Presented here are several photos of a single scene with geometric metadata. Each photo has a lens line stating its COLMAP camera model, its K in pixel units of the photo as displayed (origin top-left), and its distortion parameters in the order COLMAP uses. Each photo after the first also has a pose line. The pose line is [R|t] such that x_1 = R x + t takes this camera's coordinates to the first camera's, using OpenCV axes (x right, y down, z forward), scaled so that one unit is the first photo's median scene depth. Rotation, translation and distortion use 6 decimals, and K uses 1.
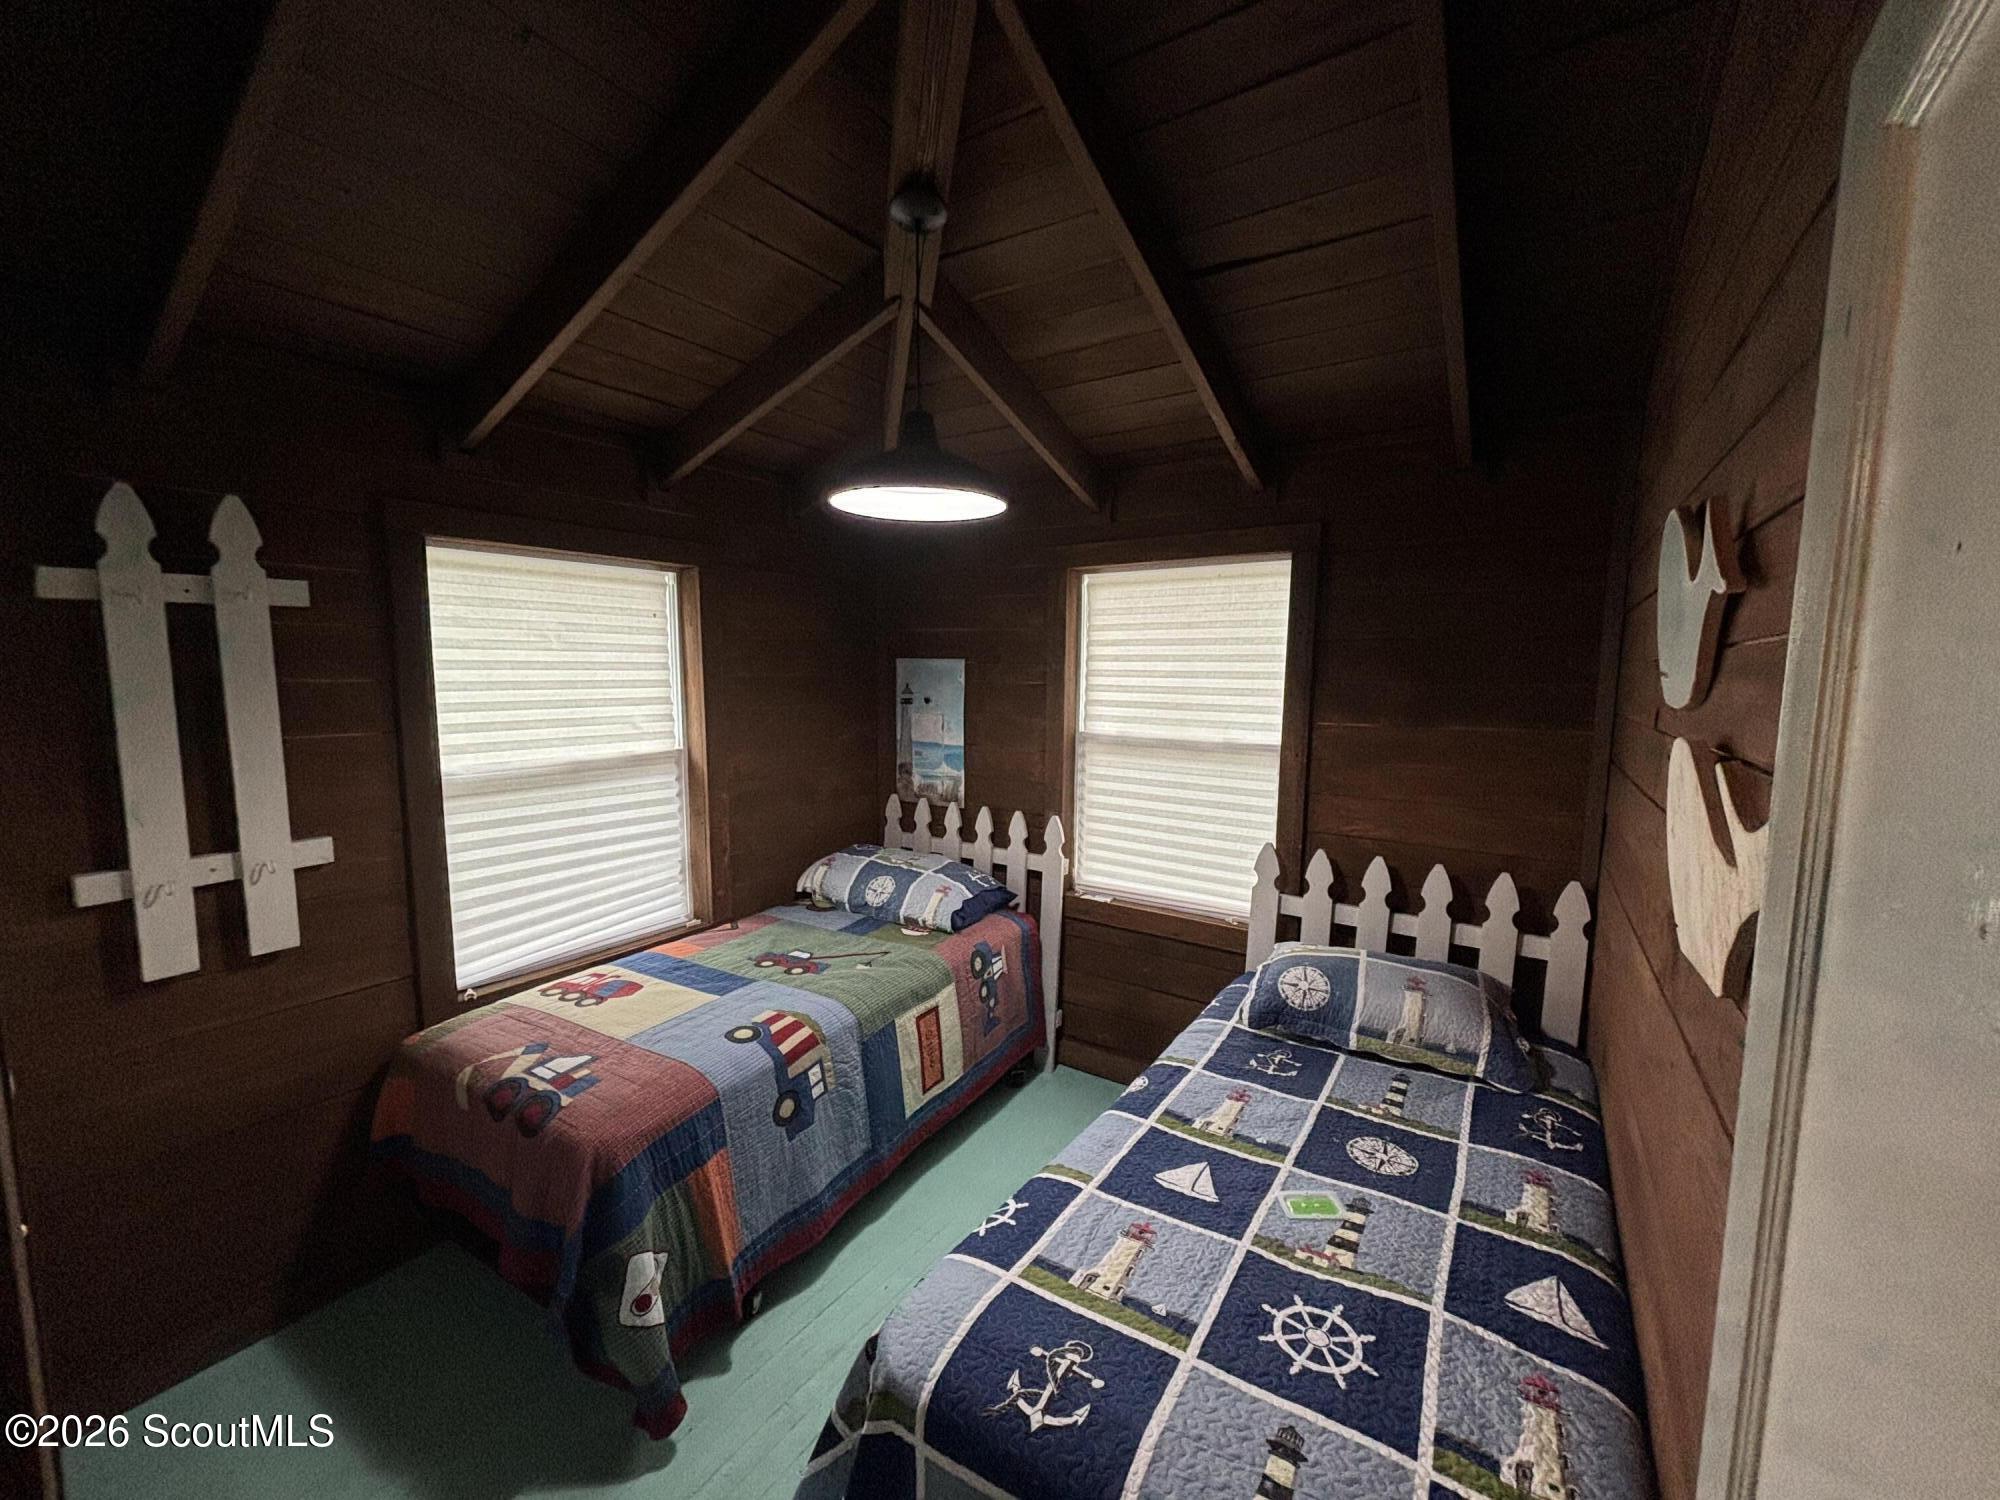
lens RADIAL K [[803.8, 0, 1004.2], [0, 803.8, 754.3], [0, 0, 1]] dist [0.005928, -0.001799]
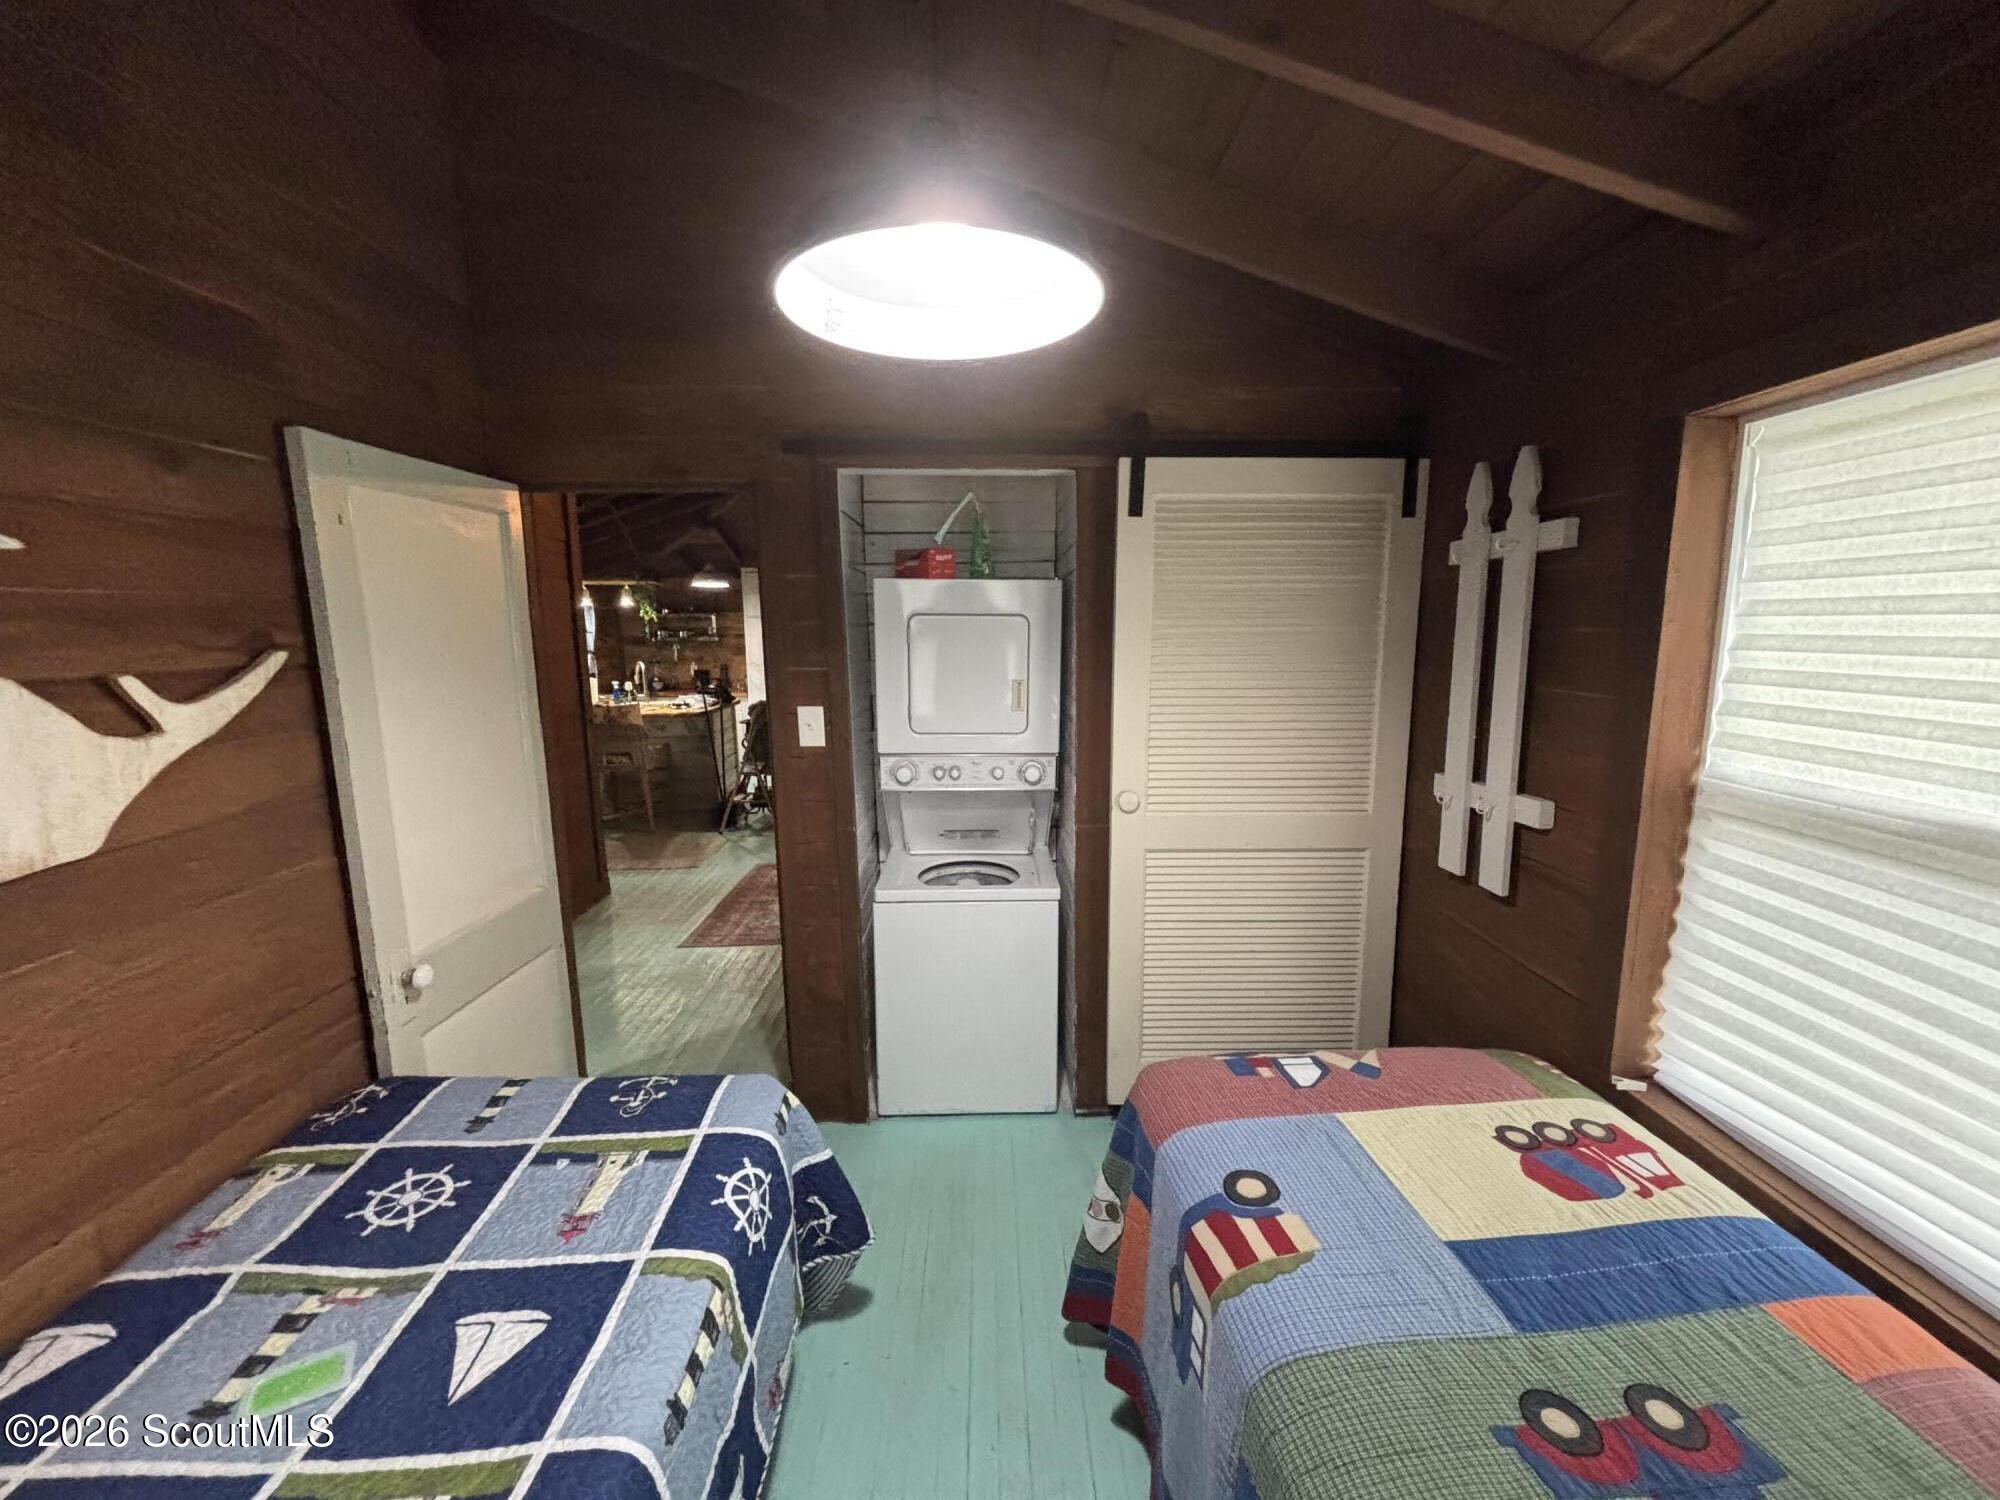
lens RADIAL K [[803.8, 0, 1008.3], [0, 803.8, 752.4], [0, 0, 1]] dist [0.005928, -0.001799]
pose [[-0.817511, 0.090641, -0.568735, 0.188498], [-0.058837, 0.969225, 0.239041, -0.147117], [0.572900, 0.228881, -0.787019, 1.483245]]
